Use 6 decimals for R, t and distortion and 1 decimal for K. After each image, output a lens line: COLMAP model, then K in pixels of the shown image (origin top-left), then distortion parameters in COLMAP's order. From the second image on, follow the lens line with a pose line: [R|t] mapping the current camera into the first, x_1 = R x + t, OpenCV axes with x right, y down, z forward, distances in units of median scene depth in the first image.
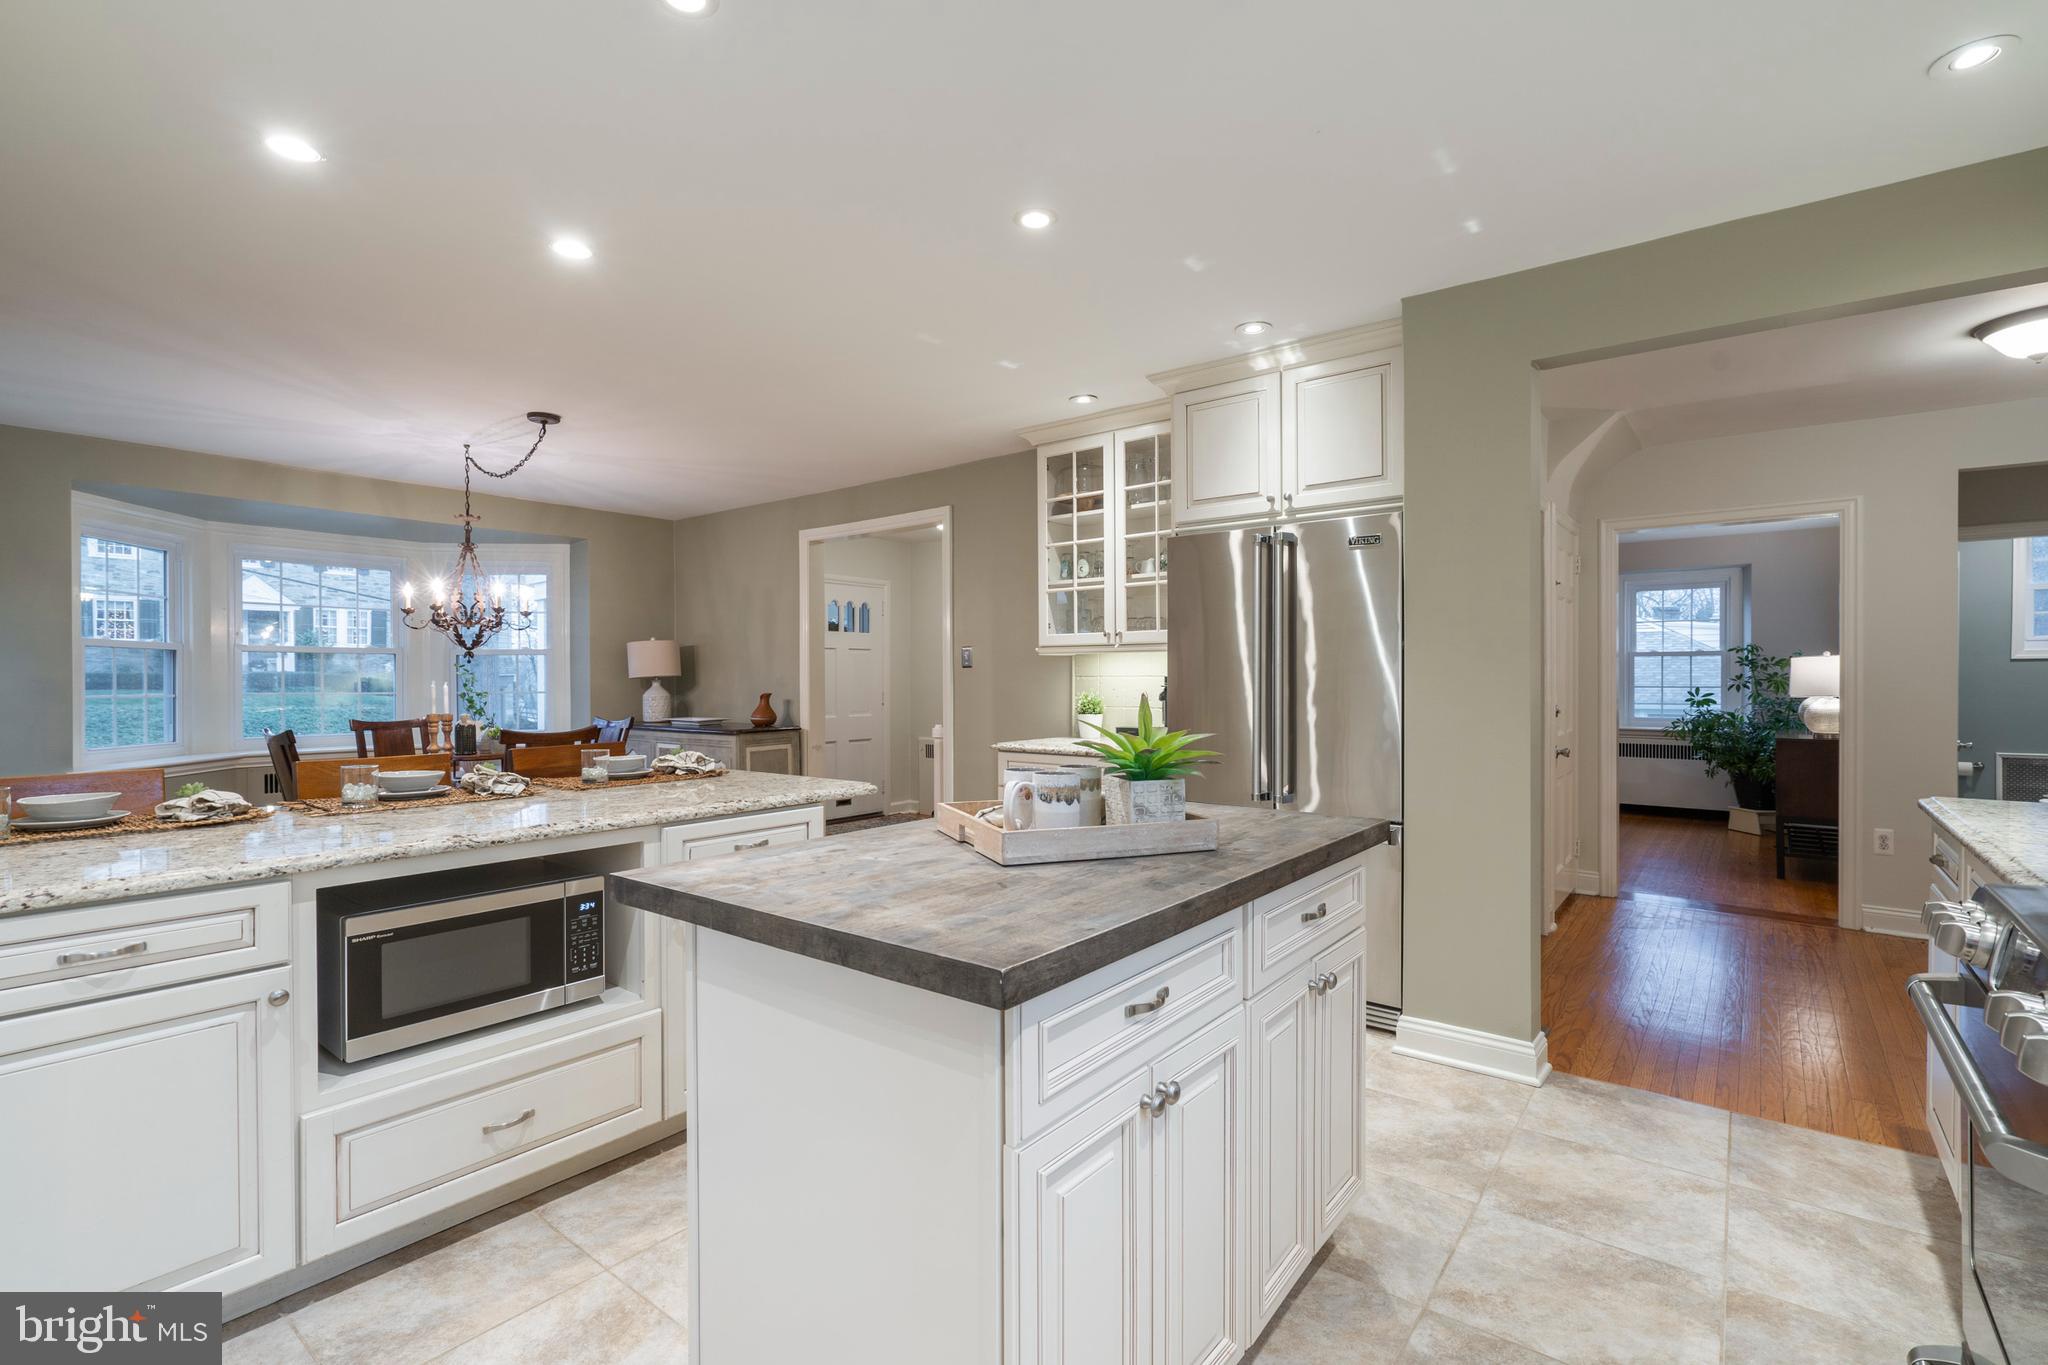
lens RADIAL K [[945.7, 0, 981.4], [0, 945.7, 676.1], [0, 0, 1]] dist [-0.009620, 0.002941]
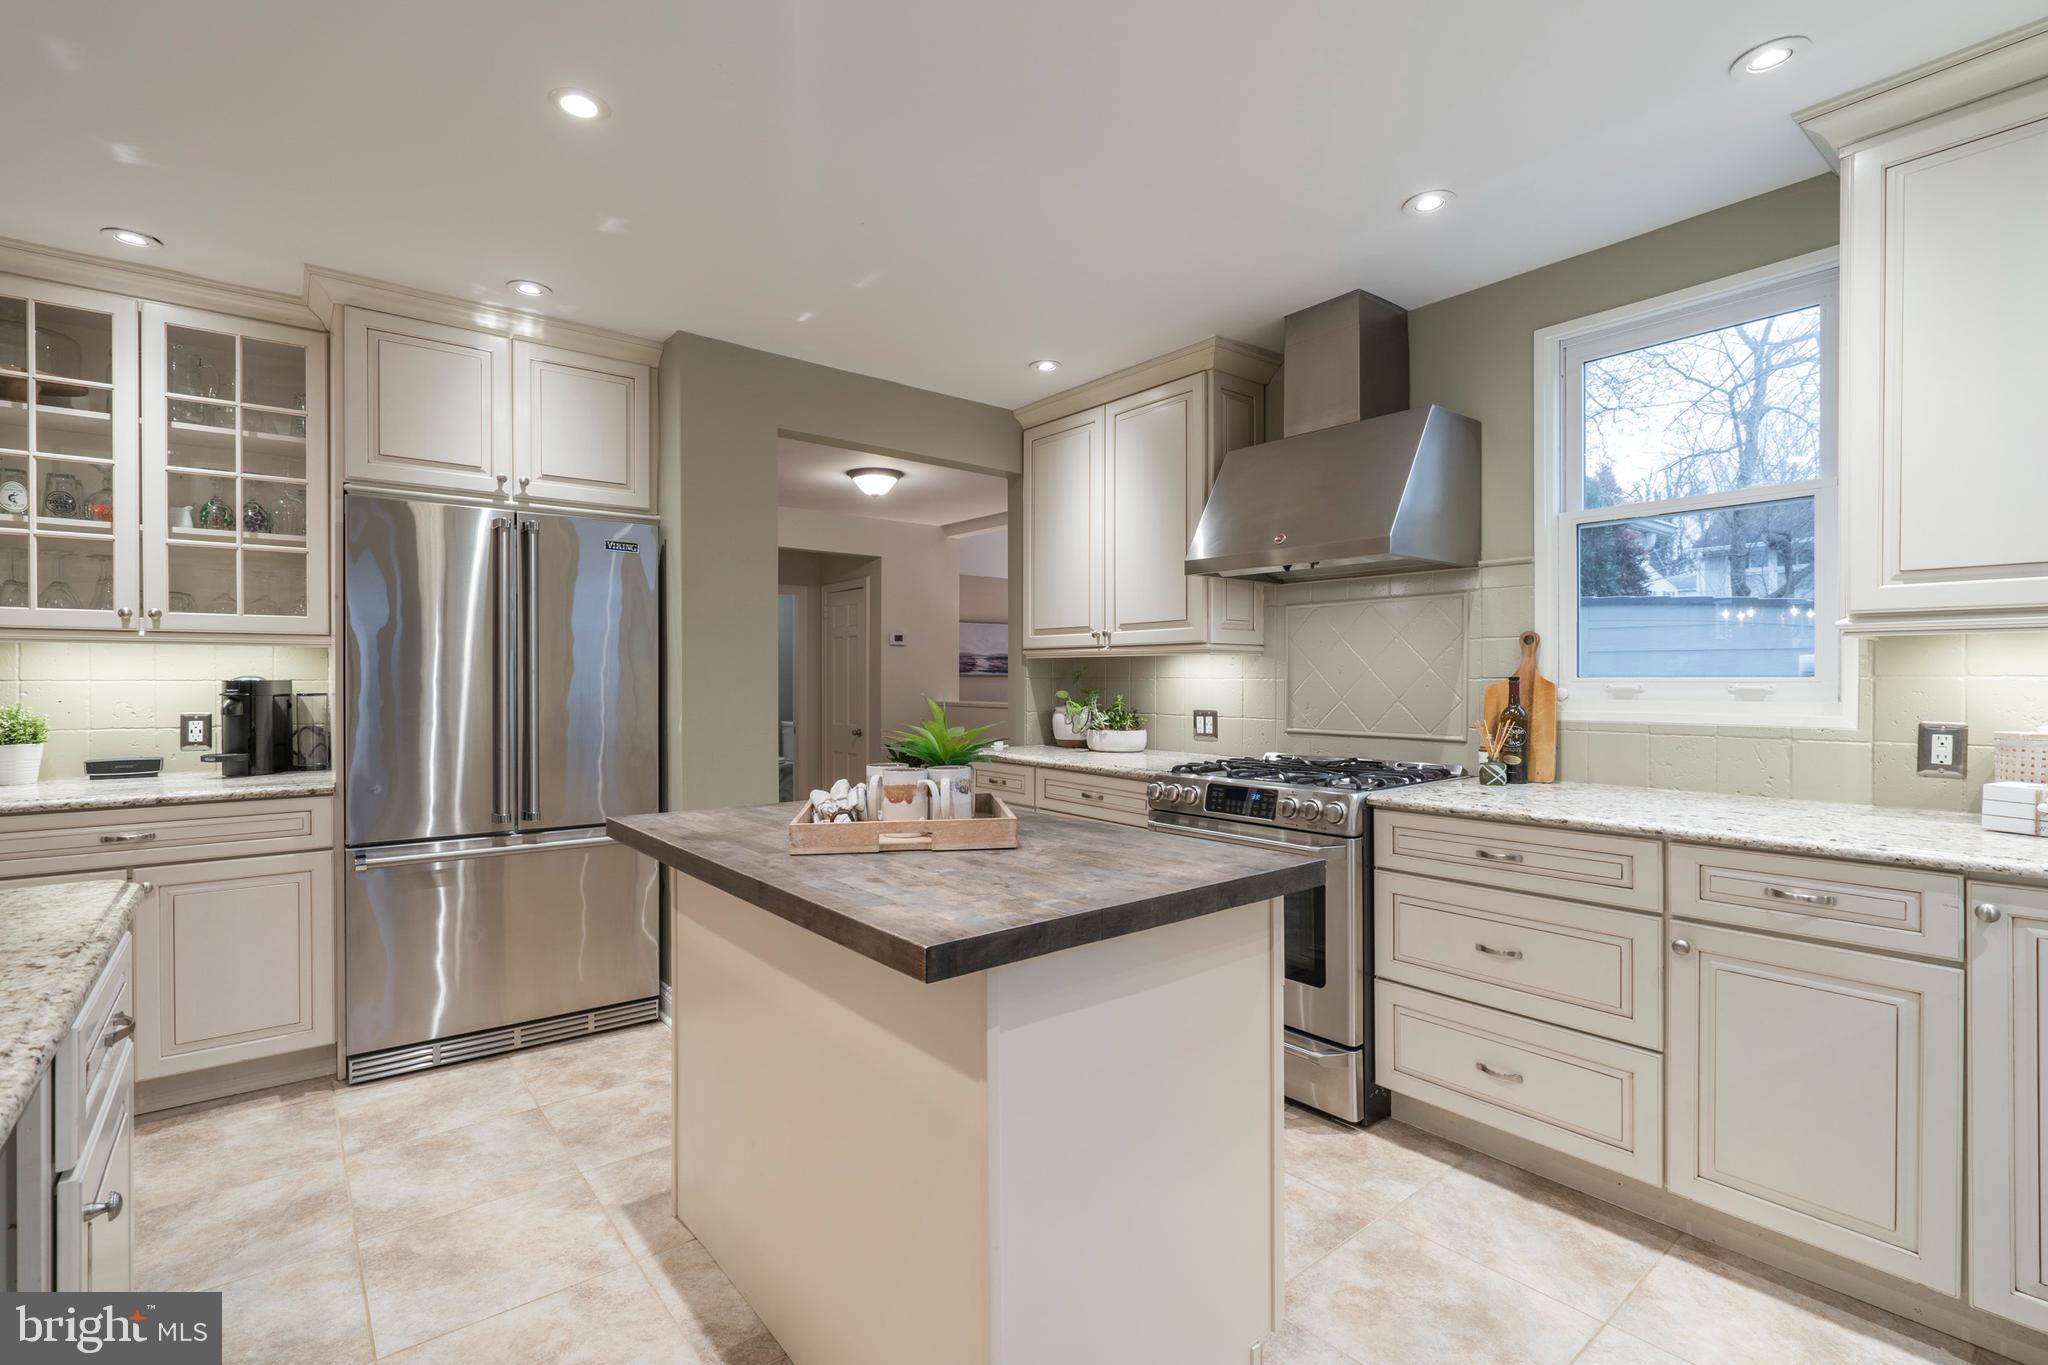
lens RADIAL K [[945.7, 0, 1038.7], [0, 945.7, 686.8], [0, 0, 1]] dist [-0.009620, 0.002941]
pose [[0.168126, -0.005191, 0.985752, -0.391260], [0.002031, 0.999986, 0.004920, 0.003264], [-0.985763, 0.001175, 0.168134, 0.290107]]
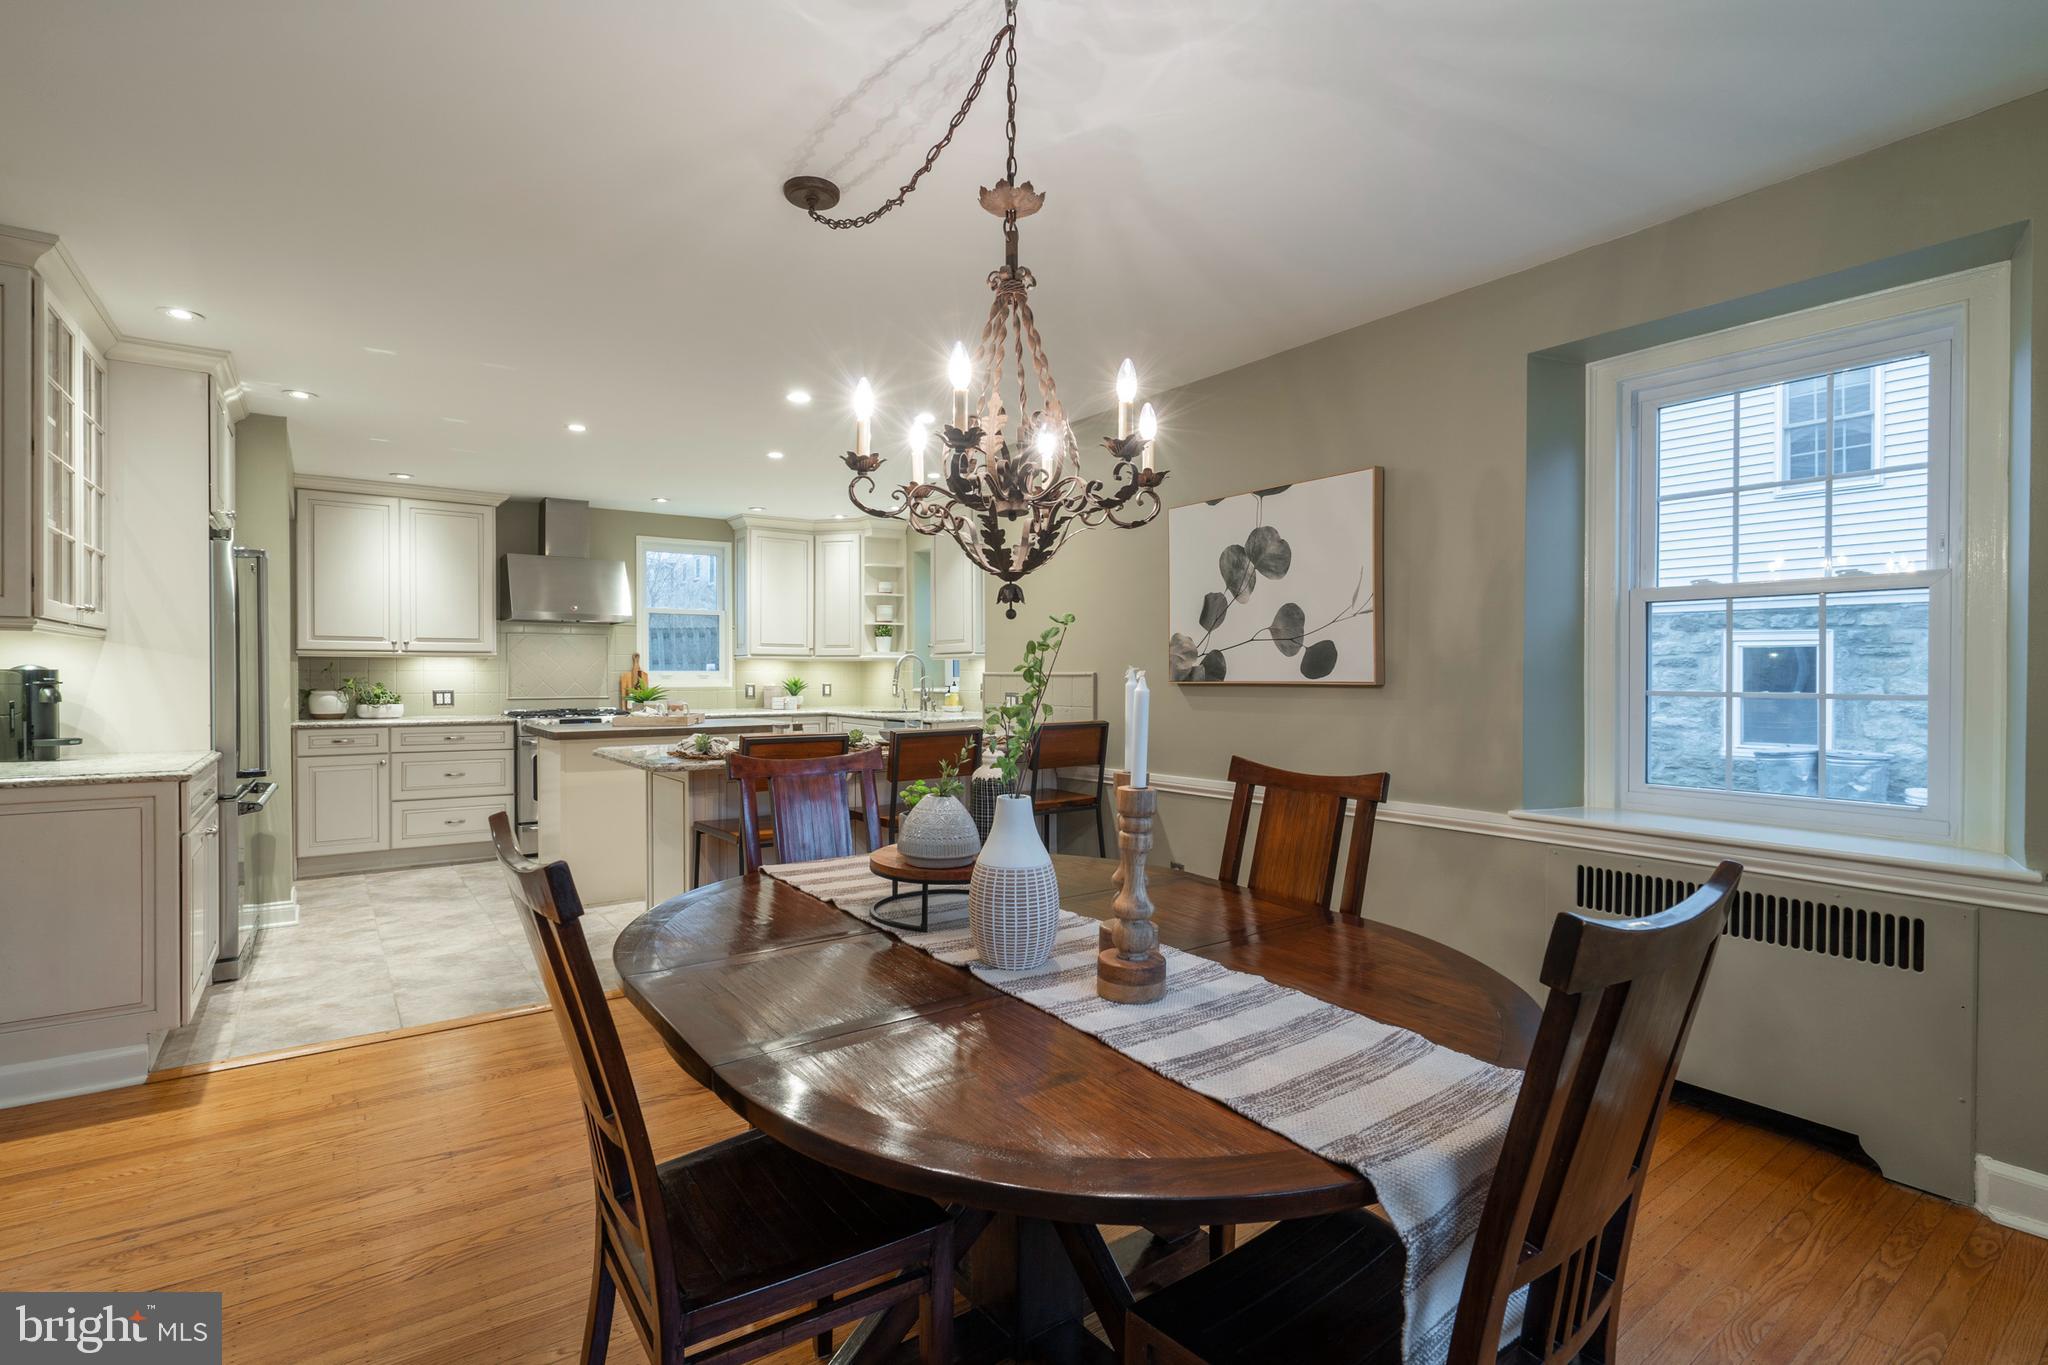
lens RADIAL K [[945.7, 0, 1021.6], [0, 945.7, 686.0], [0, 0, 1]] dist [-0.009620, 0.002941]
pose [[-0.977947, 0.001632, 0.208846, -0.692363], [0.004534, 0.999900, 0.013416, 0.007335], [-0.208803, 0.014067, -0.977857, 1.498494]]
